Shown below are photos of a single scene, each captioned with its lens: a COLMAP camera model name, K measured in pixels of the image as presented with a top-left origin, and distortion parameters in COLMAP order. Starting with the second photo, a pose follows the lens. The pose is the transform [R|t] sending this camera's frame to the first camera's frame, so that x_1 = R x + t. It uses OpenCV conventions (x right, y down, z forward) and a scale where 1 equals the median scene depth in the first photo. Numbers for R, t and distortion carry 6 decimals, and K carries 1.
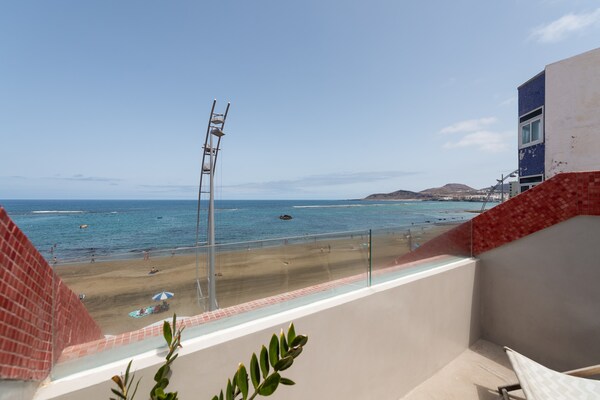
lens RADIAL K [[234.6, 0, 300.0], [0, 234.6, 200.0], [0, 0, 1]] dist [-0.000259, -0.000028]
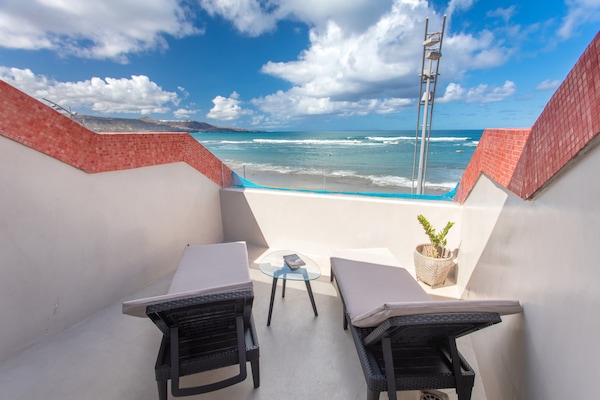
lens RADIAL K [[281.6, 0, 300.0], [0, 281.6, 200.0], [0, 0, 1]] dist [0.000762, -0.000316]
pose [[0.583000, 0.183516, -0.791475, 0.235989], [0.011540, 0.972188, 0.233918, -0.014602], [0.812390, -0.145508, 0.564667, -0.053523]]
